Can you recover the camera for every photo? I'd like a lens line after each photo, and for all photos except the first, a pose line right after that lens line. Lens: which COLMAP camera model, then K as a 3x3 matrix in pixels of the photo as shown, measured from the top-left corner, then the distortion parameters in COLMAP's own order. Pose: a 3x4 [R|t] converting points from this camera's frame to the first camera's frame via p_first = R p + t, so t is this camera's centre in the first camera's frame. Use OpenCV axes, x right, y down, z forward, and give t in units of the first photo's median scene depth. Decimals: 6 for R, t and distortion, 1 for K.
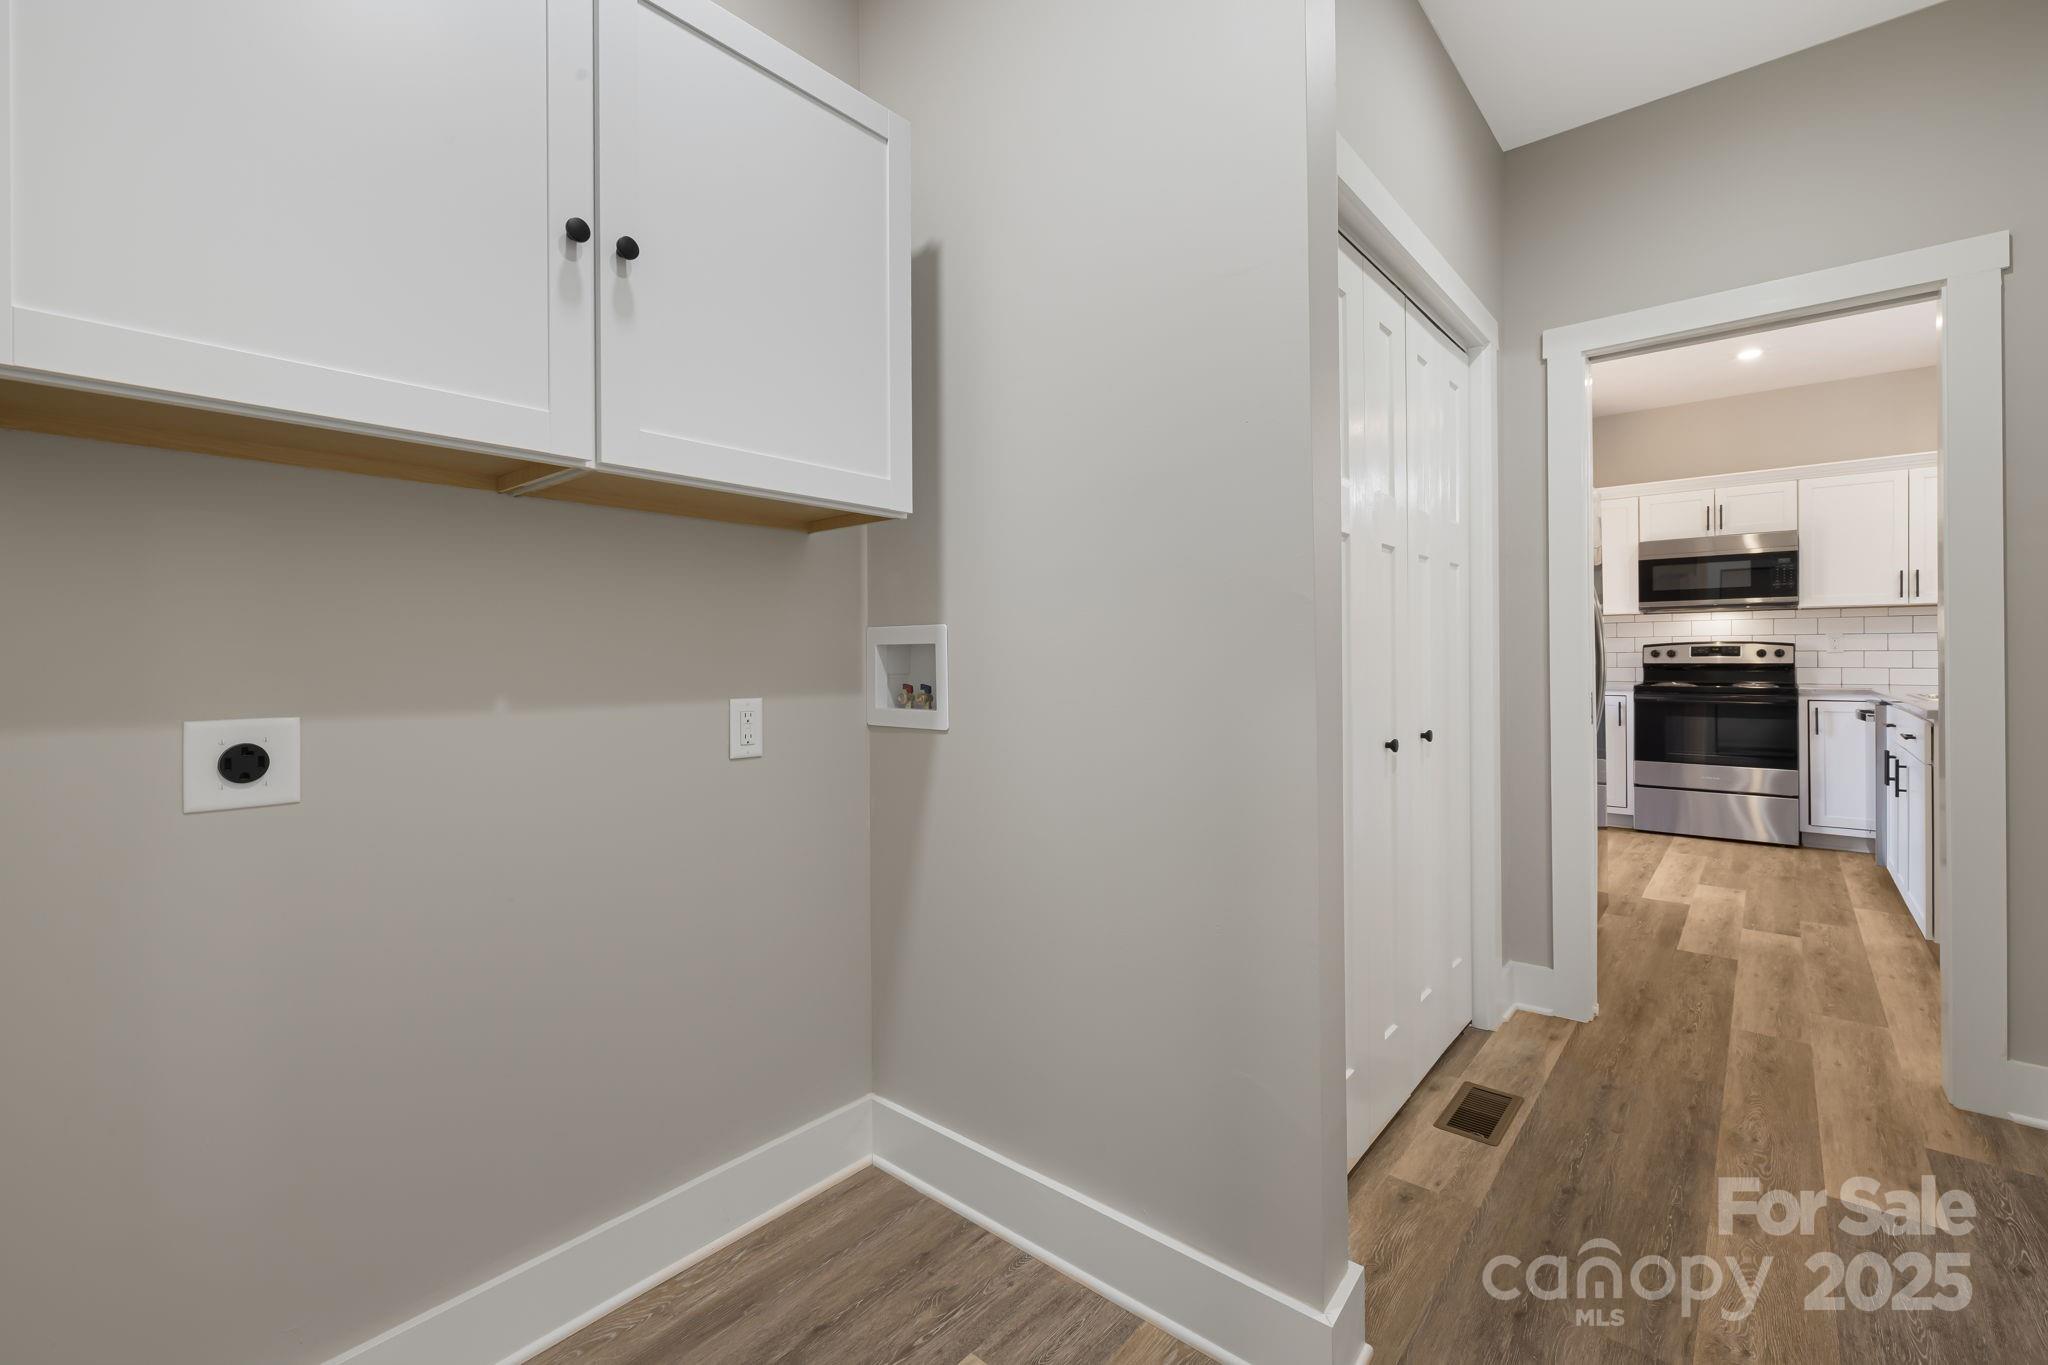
lens RADIAL K [[860.1, 0, 1003.5], [0, 860.1, 658.8], [0, 0, 1]] dist [-0.001833, -0.000459]
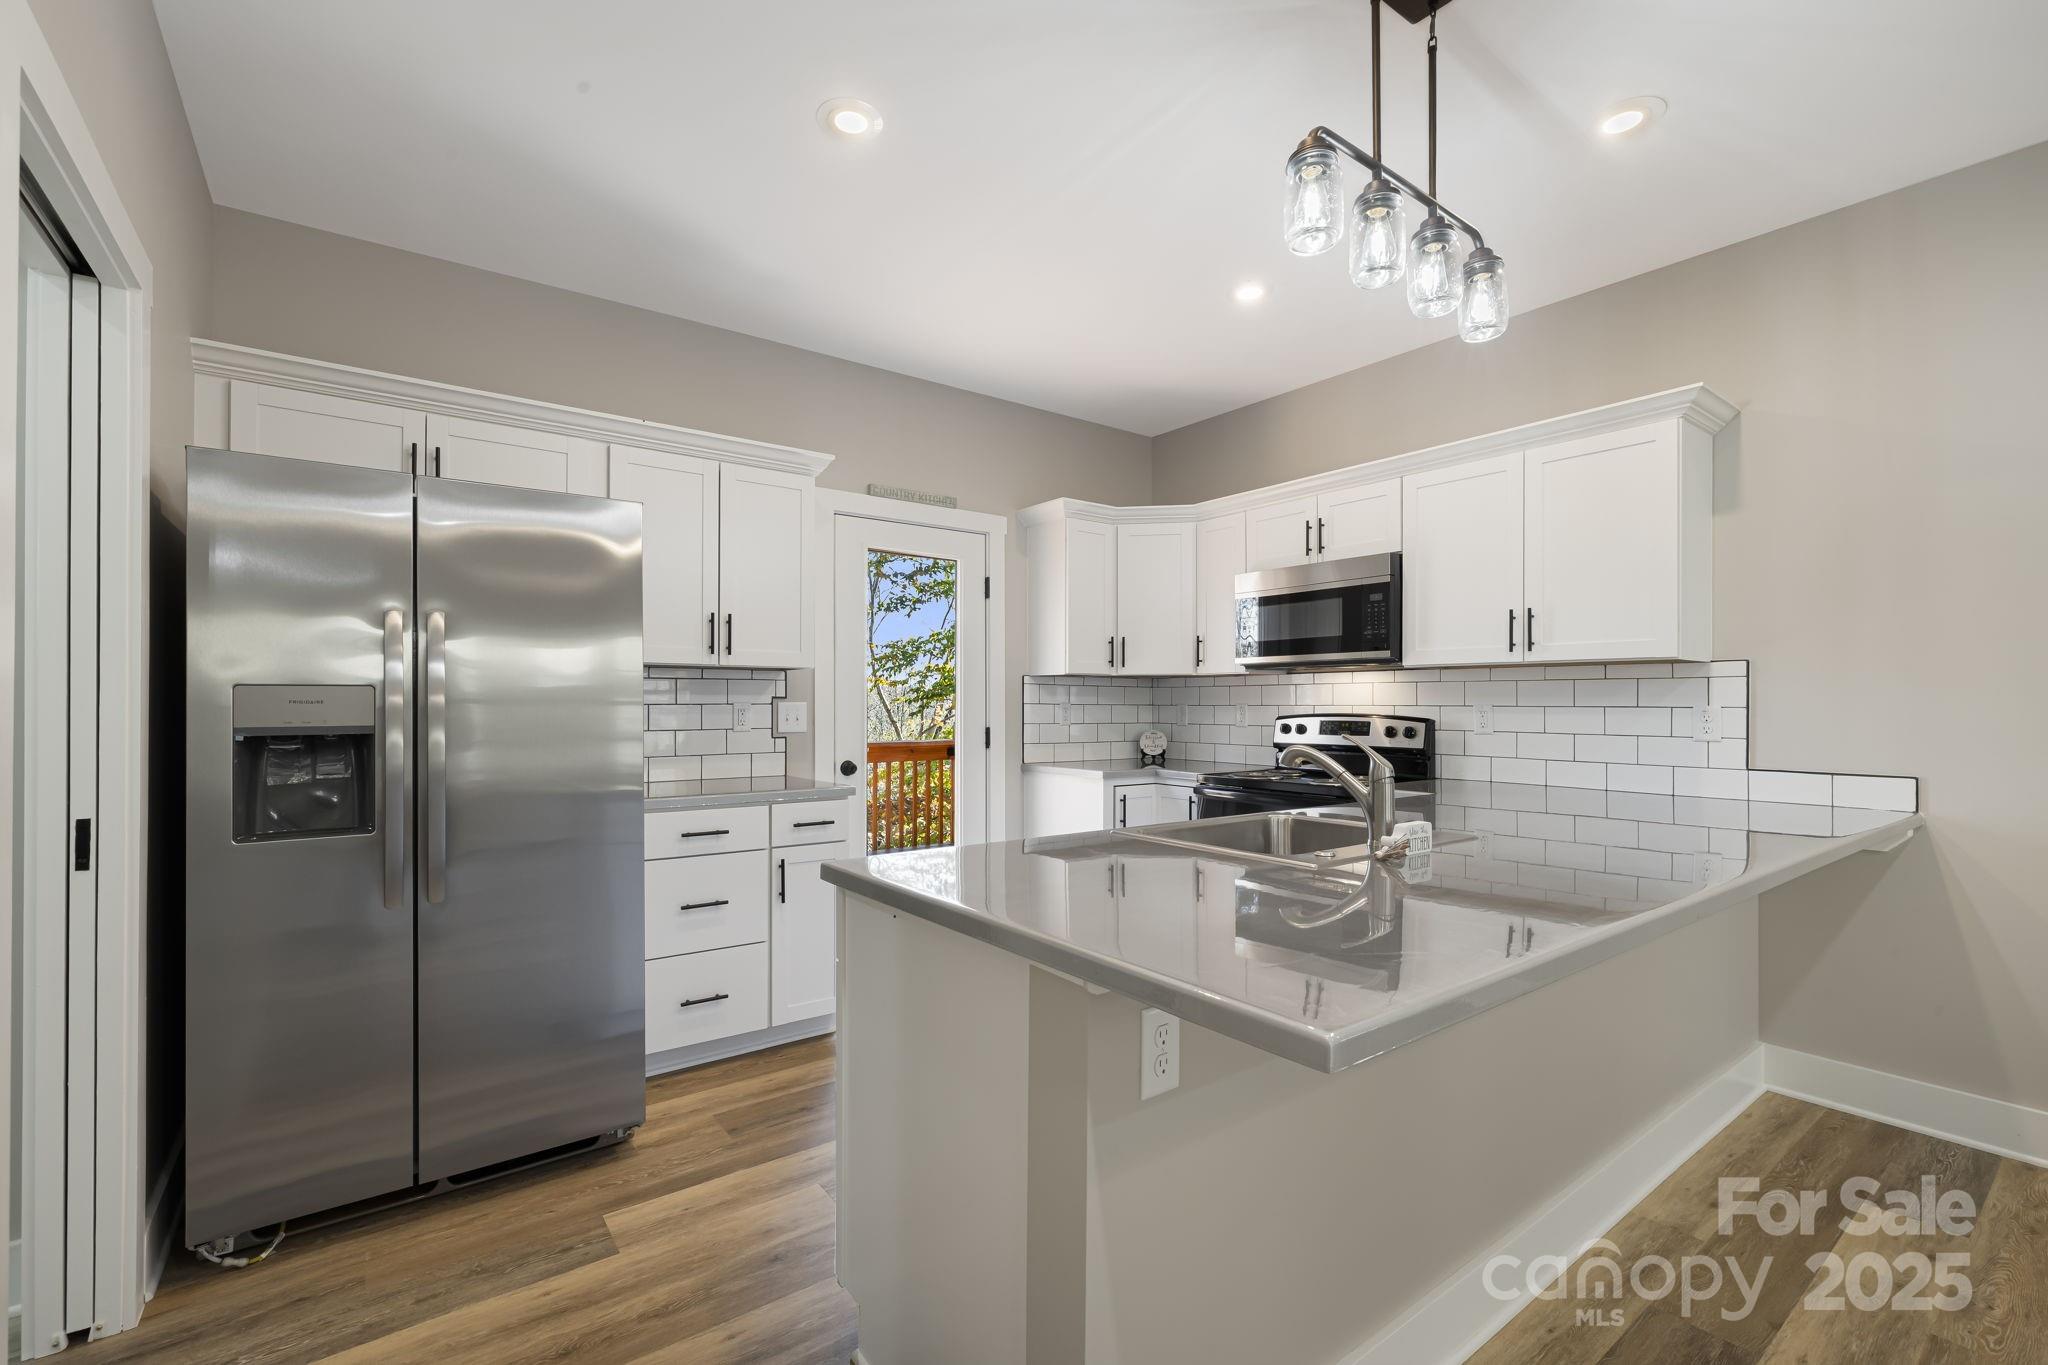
lens RADIAL K [[860.1, 0, 1019.8], [0, 860.1, 698.1], [0, 0, 1]] dist [-0.001833, -0.000459]
pose [[0.980578, 0.014291, -0.195610, 0.758915], [-0.017553, 0.999734, -0.014955, -0.019226], [0.195344, 0.018098, 0.980568, 0.282248]]
